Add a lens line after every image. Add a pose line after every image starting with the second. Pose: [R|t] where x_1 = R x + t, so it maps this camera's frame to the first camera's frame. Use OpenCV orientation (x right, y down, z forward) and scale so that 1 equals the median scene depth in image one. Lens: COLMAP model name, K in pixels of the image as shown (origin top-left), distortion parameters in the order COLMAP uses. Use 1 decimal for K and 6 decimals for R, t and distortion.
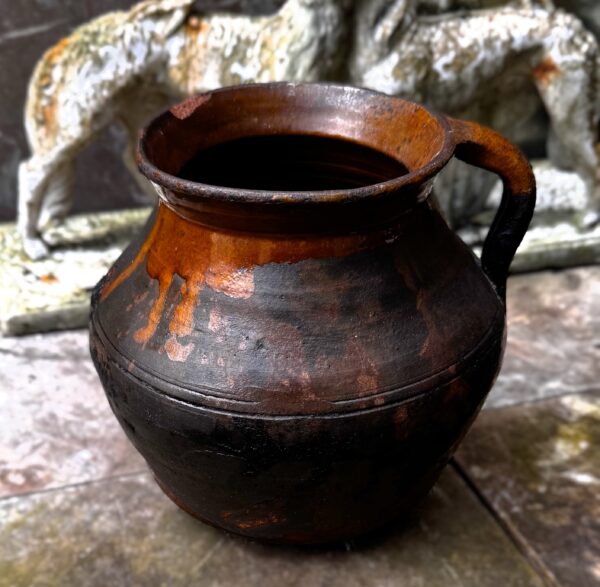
lens RADIAL K [[919.9, 0, 257.0], [0, 919.9, 433.7], [0, 0, 1]] dist [0.175458, -0.465715]
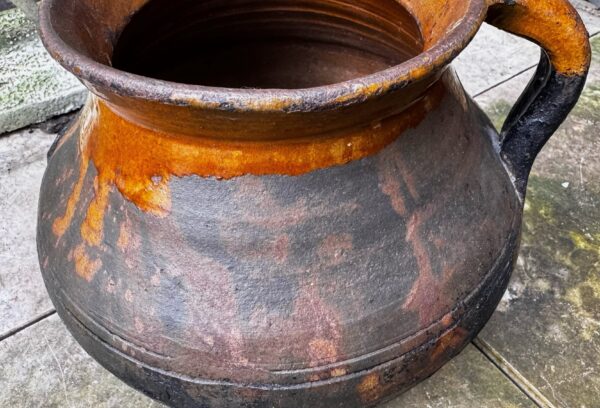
lens RADIAL K [[532.5, 0, 300.0], [0, 532.5, 204.0], [0, 0, 1]] dist [0.002474, 0.002077]
pose [[0.994118, 0.082517, -0.070151, 0.116329], [-0.070417, 0.984565, 0.160230, -0.220132], [0.082290, -0.154348, 0.984584, 0.584153]]
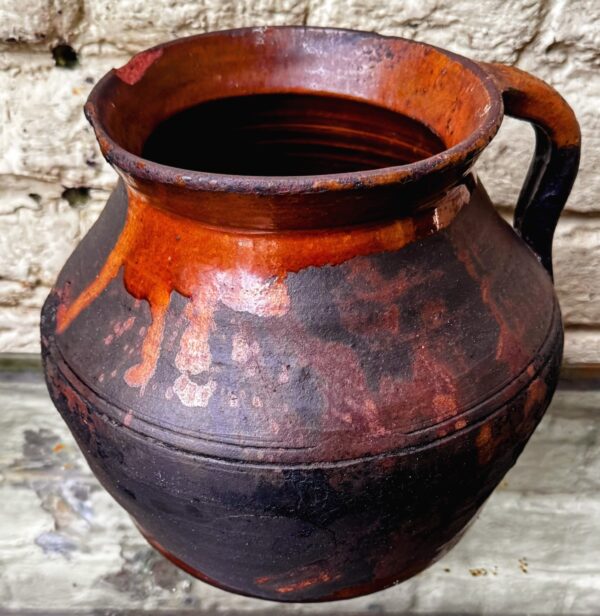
lens RADIAL K [[944.4, 0, 322.1], [0, 944.4, 415.0], [0, 0, 1]] dist [0.175458, -0.465715]
pose [[0.971022, -0.139756, 0.193869, -0.136030], [0.133644, 0.990038, 0.044318, -0.091574], [-0.198131, -0.017124, 0.980026, 0.212276]]
